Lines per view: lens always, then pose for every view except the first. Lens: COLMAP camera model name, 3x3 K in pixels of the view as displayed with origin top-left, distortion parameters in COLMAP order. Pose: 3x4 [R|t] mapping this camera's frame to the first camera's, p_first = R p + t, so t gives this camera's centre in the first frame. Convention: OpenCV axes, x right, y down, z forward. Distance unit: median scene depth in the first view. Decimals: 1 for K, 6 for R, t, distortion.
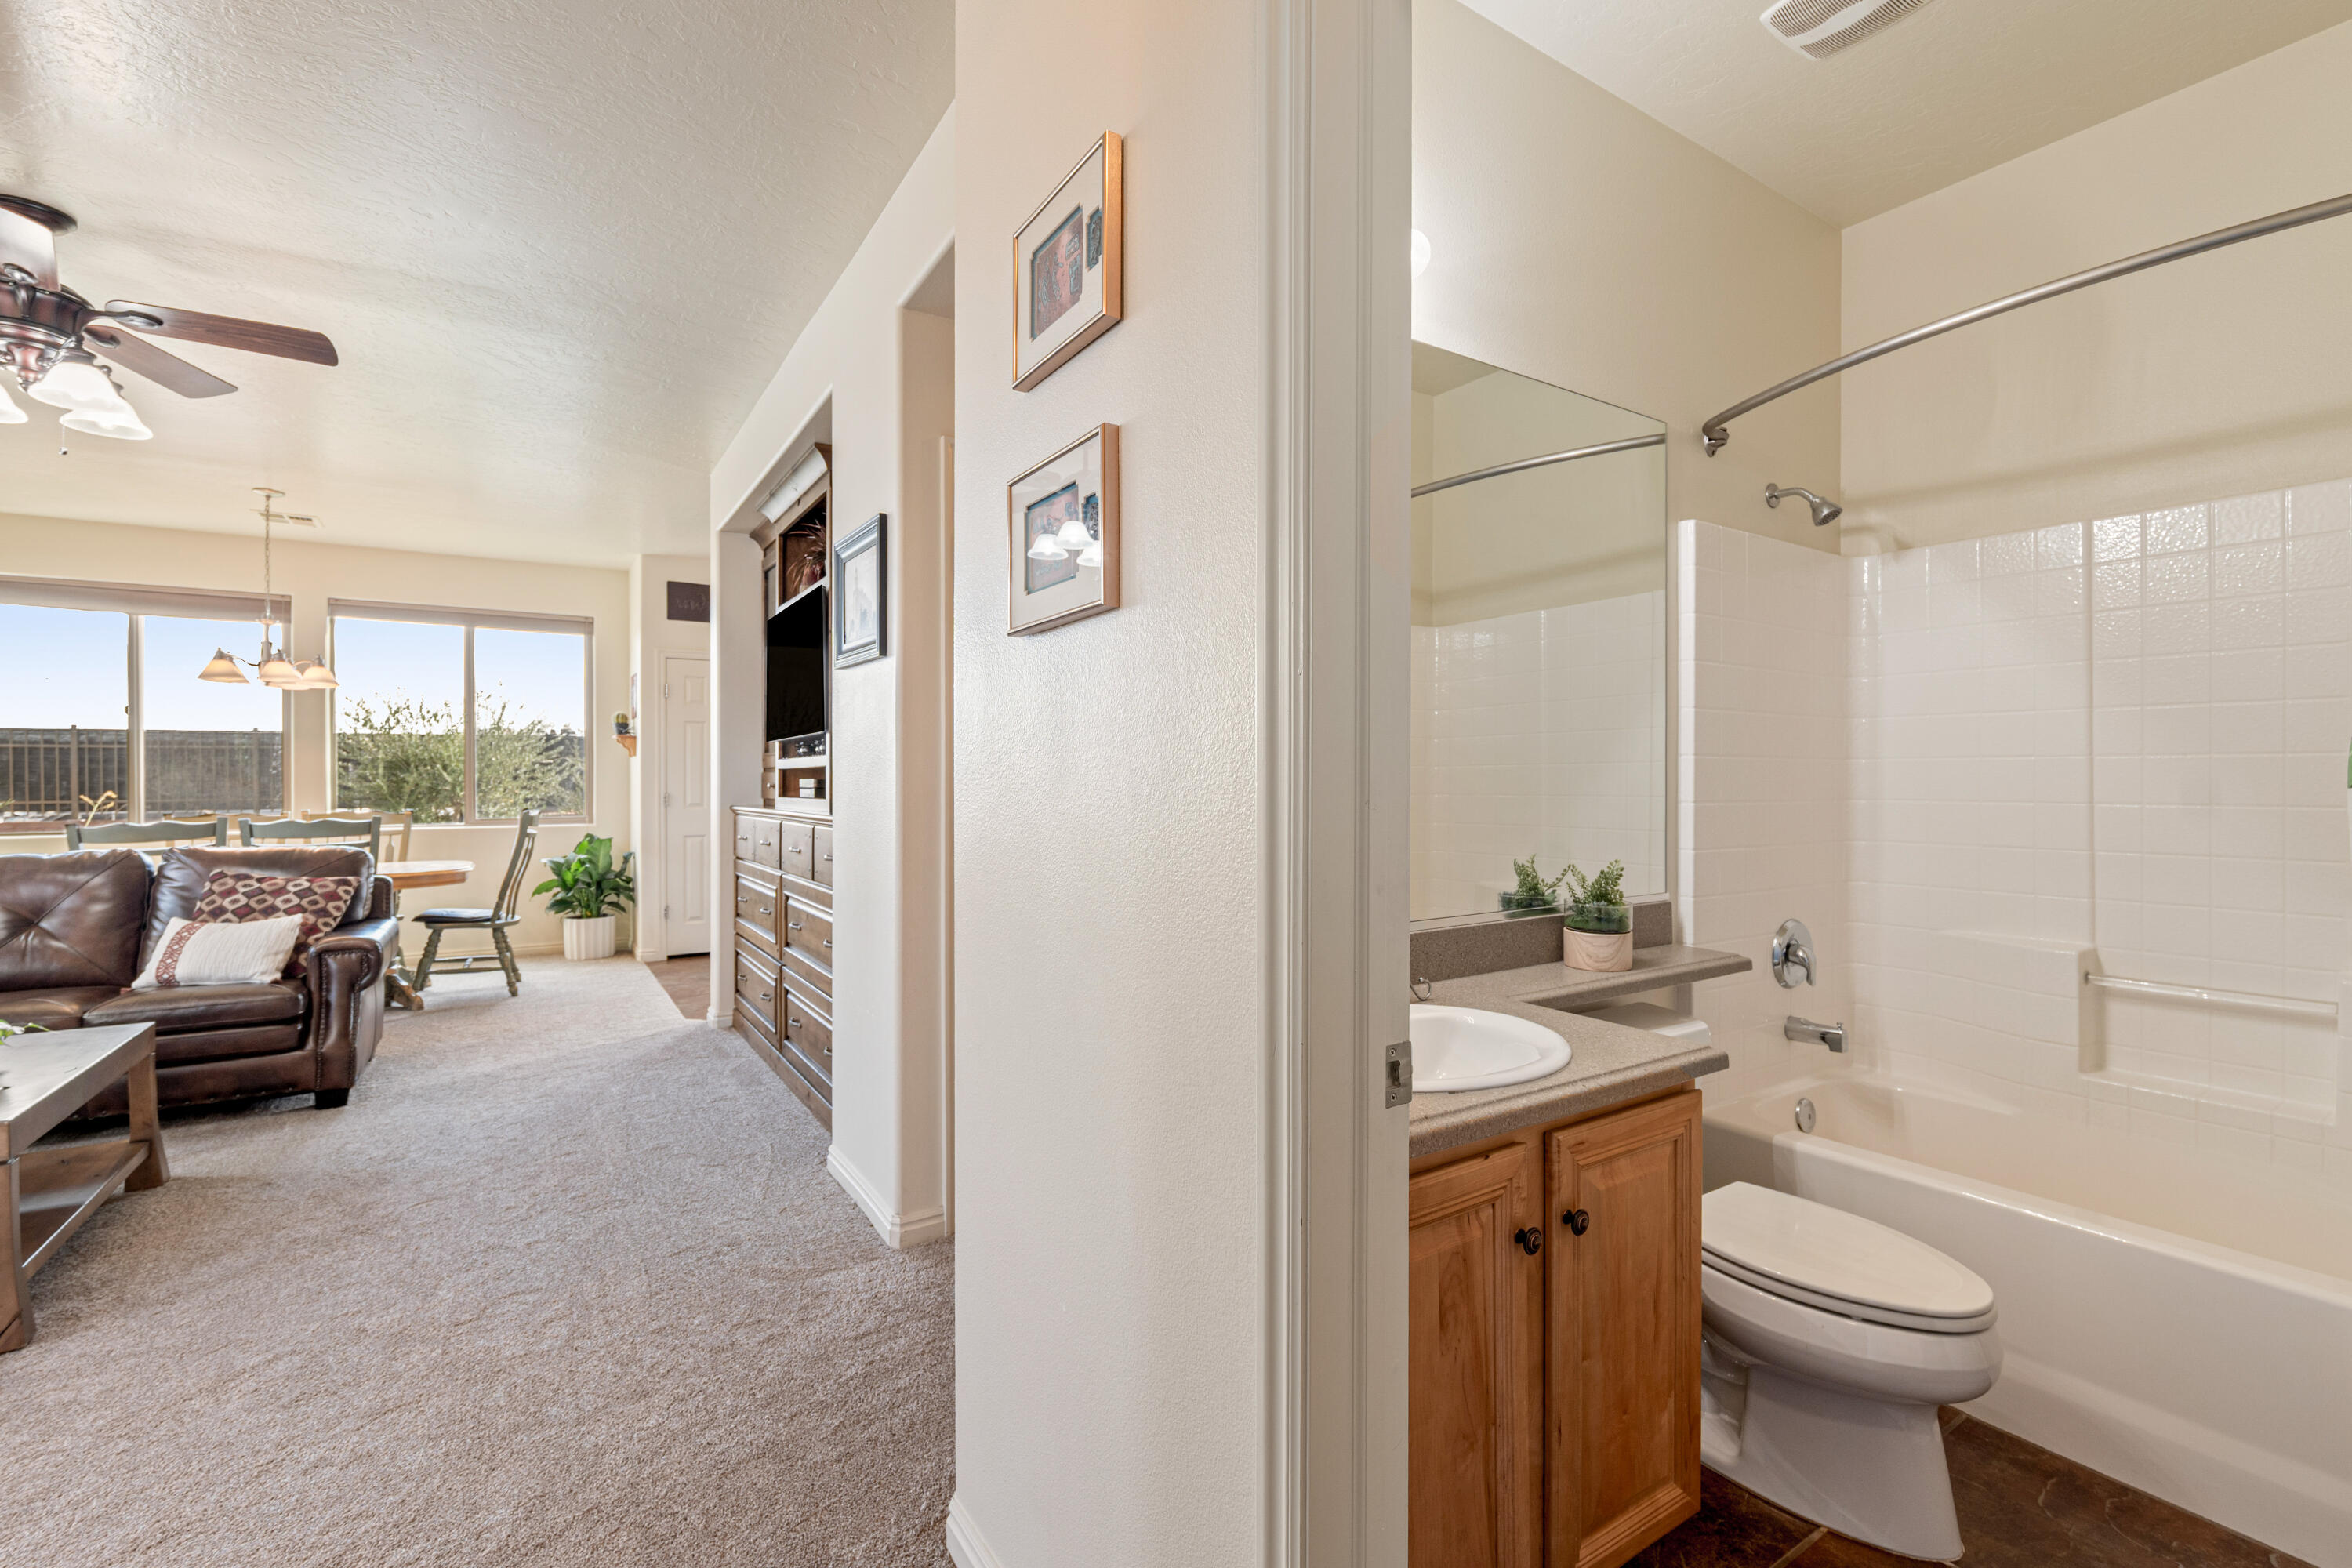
lens RADIAL K [[1023.3, 0, 1174.8], [0, 1023.3, 779.5], [0, 0, 1]] dist [-0.008122, 0.000940]
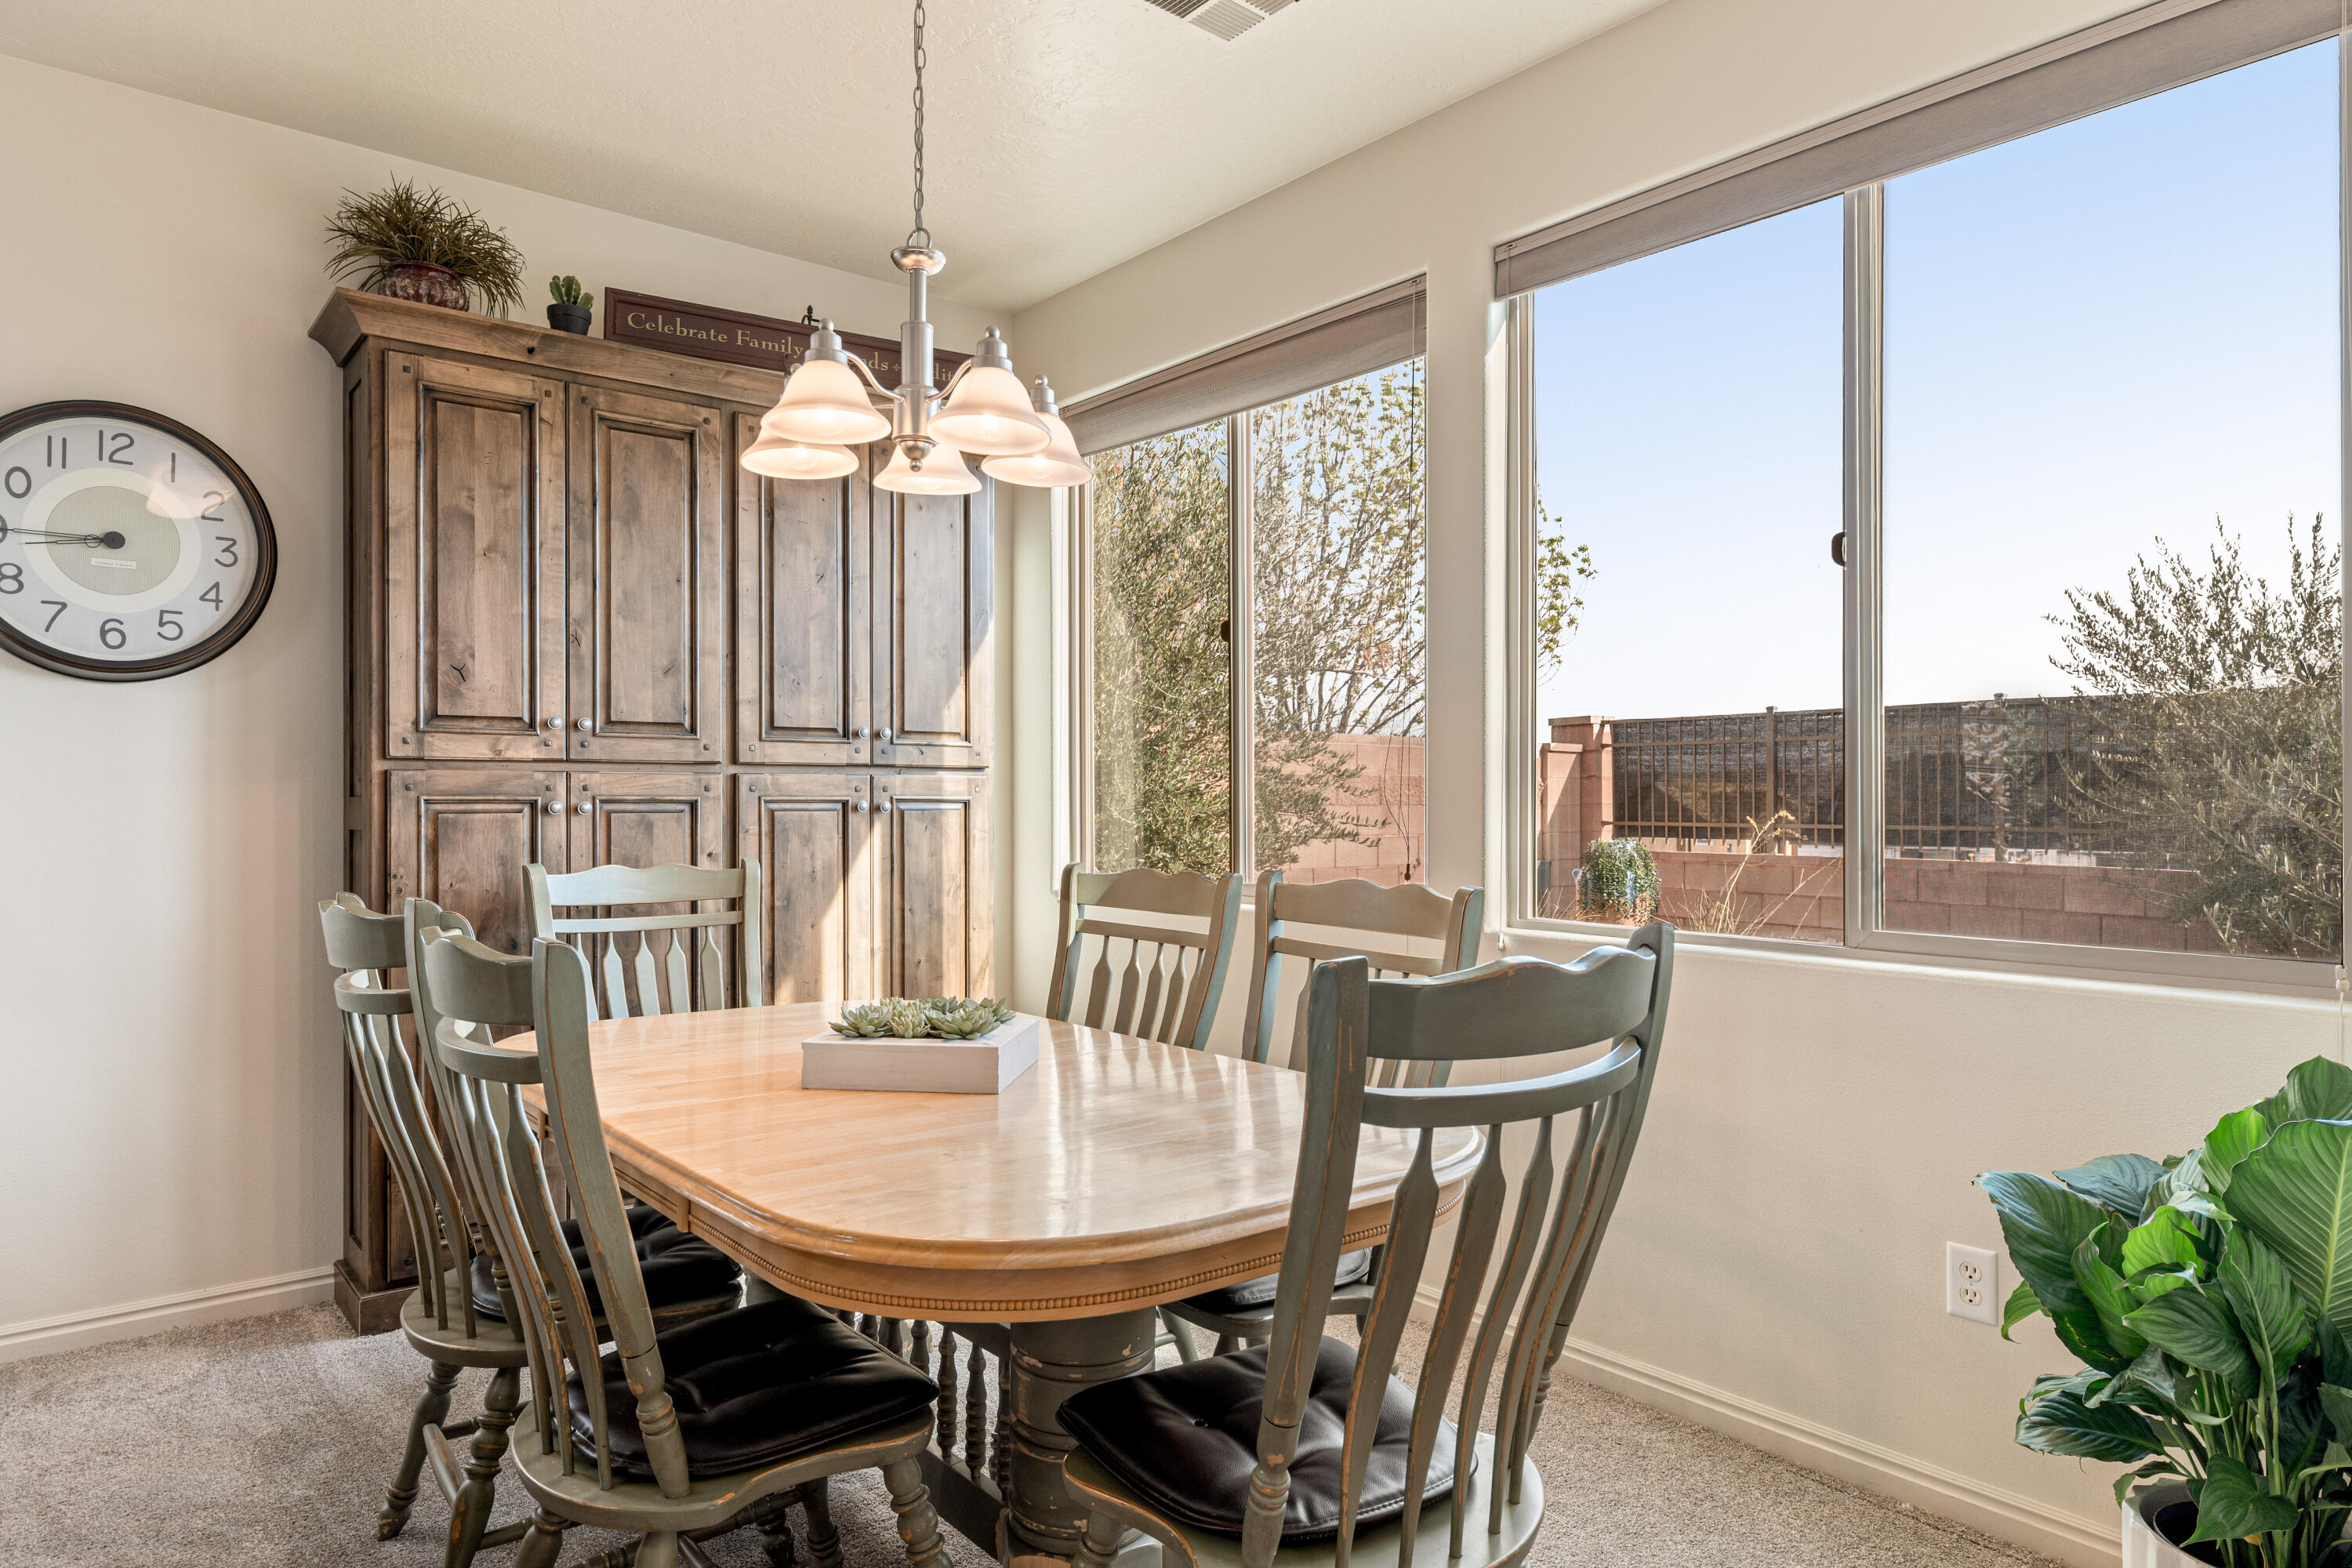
lens RADIAL K [[1385.5, 0, 1173.7], [0, 1385.5, 790.0], [0, 0, 1]] dist [0.001238, -0.000473]
pose [[0.111650, -0.003476, -0.993742, -0.387714], [-0.001878, 0.999991, -0.003709, 0.005698], [0.993746, 0.002281, 0.111642, 0.854472]]
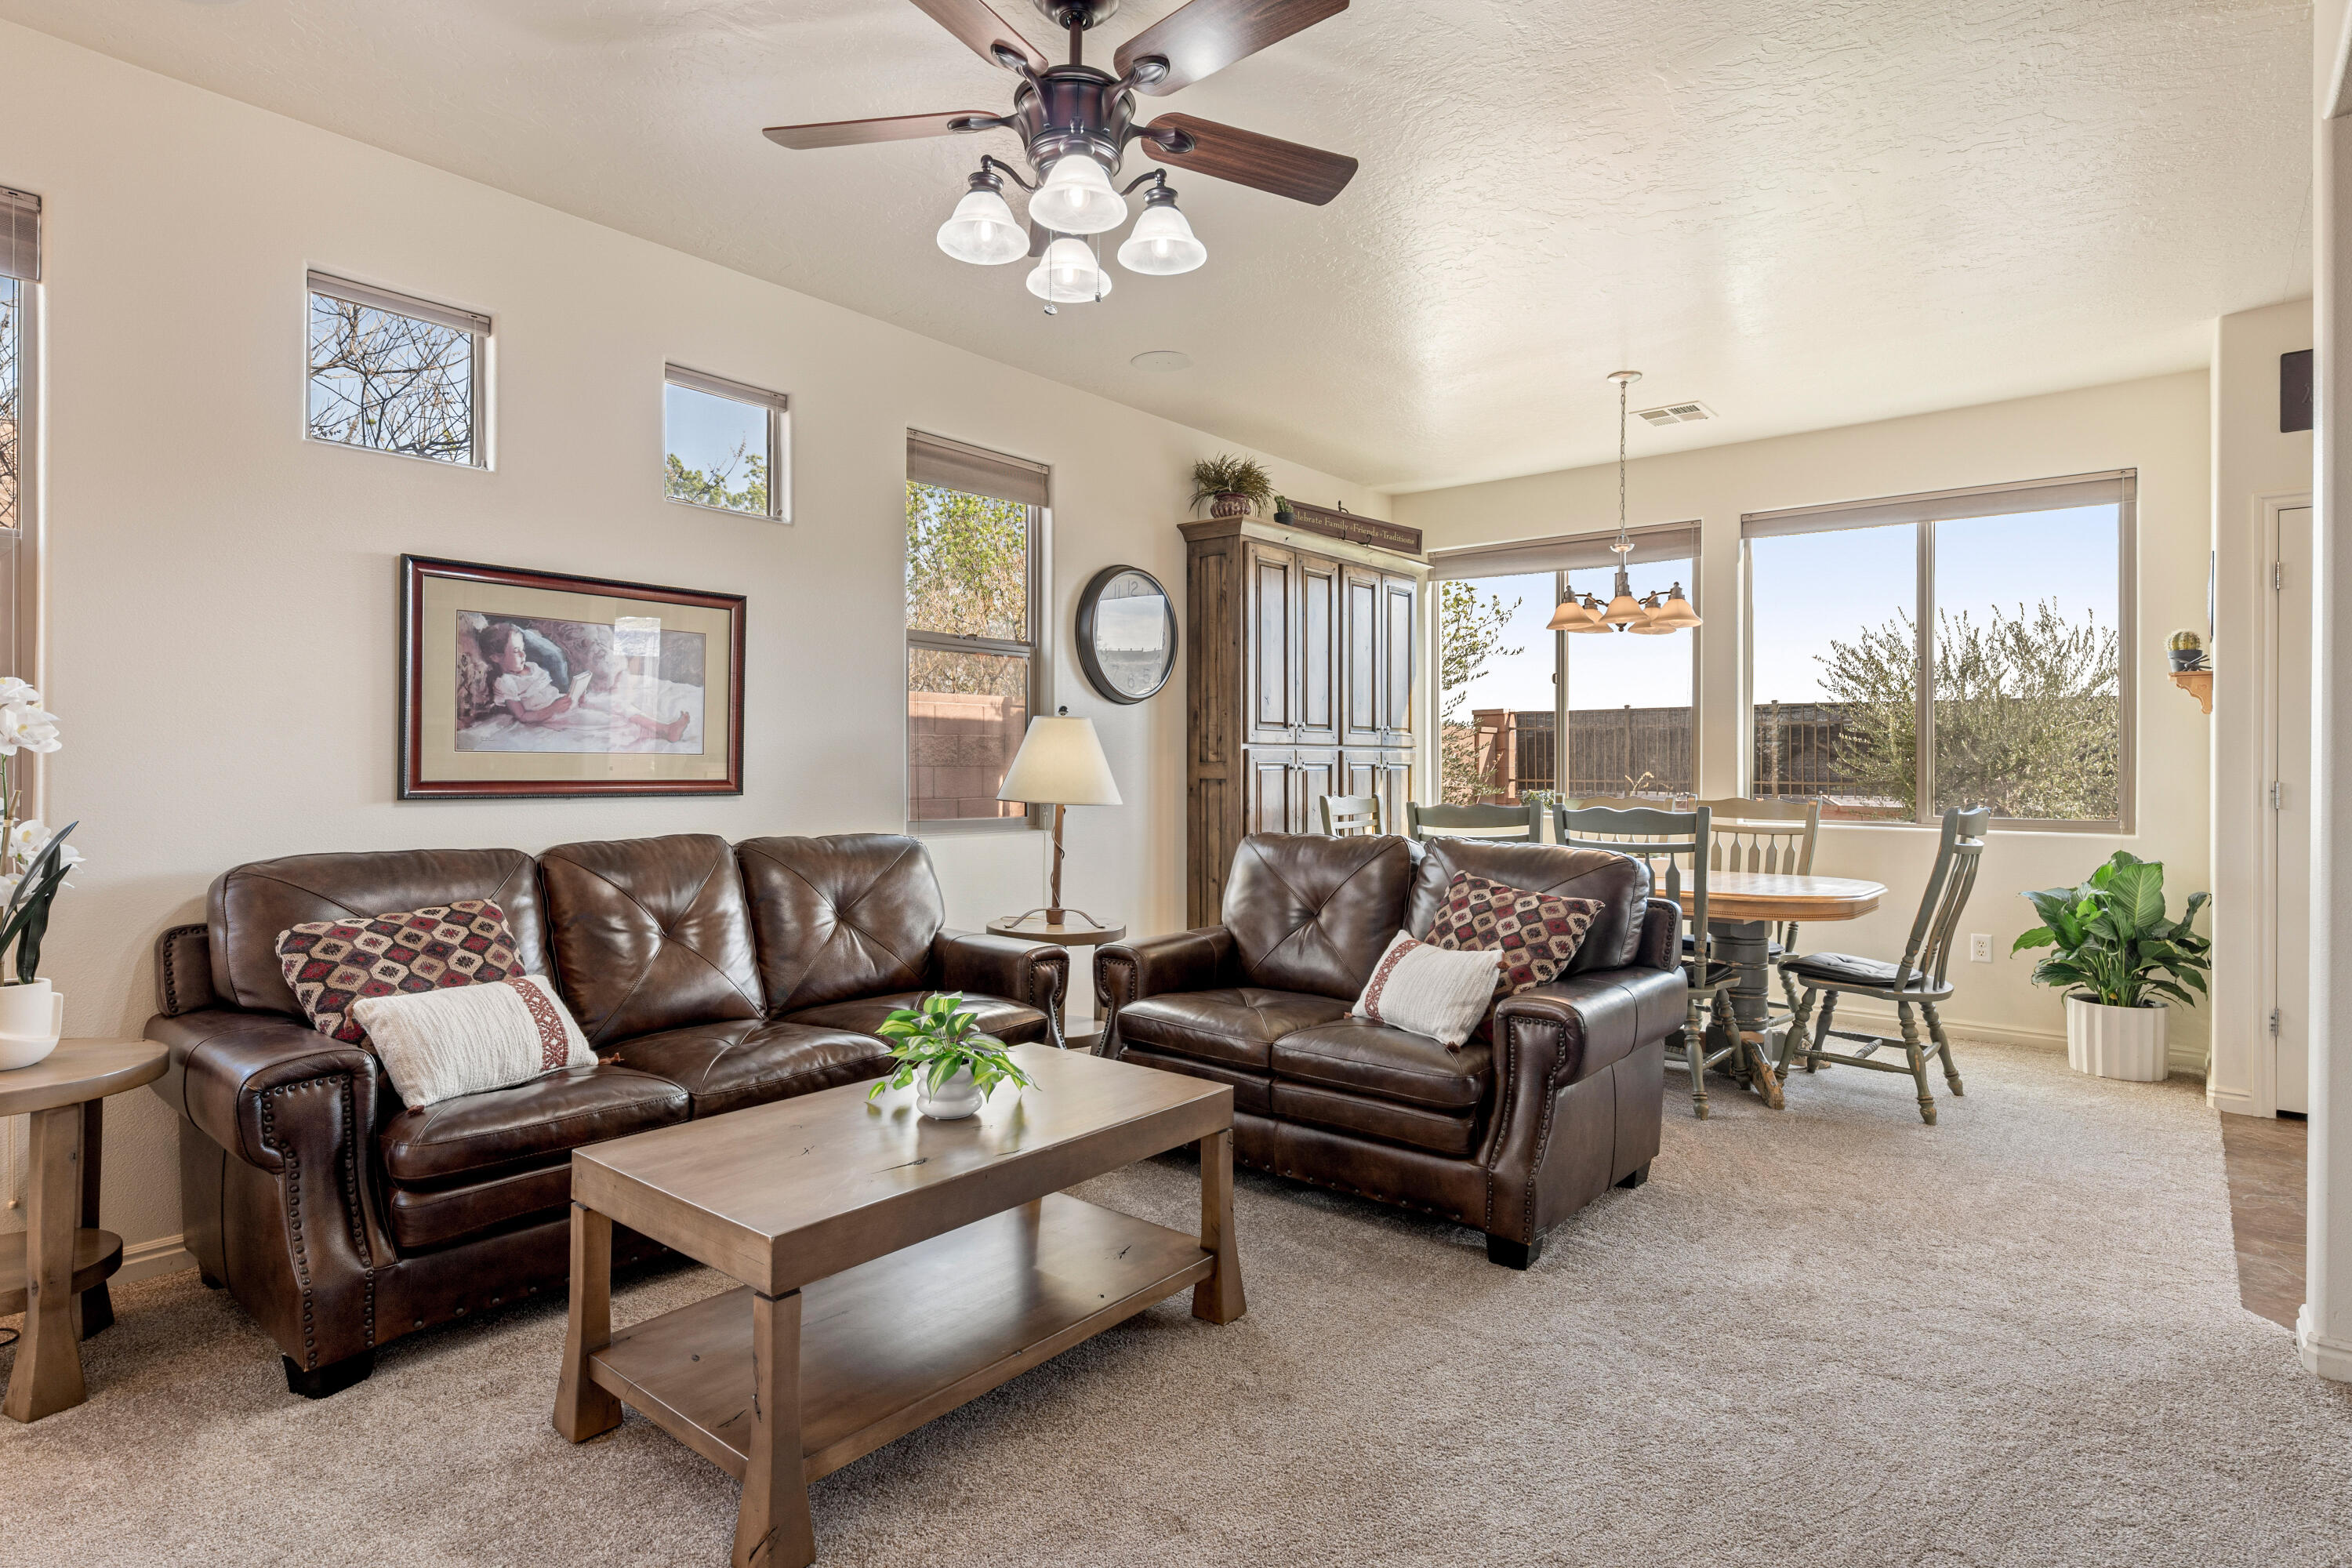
lens RADIAL K [[1205.6, 0, 1153.2], [0, 1205.6, 760.8], [0, 0, 1]] dist [-0.003765, -0.001805]
pose [[0.285249, 0.001928, -0.958451, -0.101925], [-0.005381, 0.999985, 0.000410, 0.005923], [0.958438, 0.005041, 0.285256, 0.333954]]
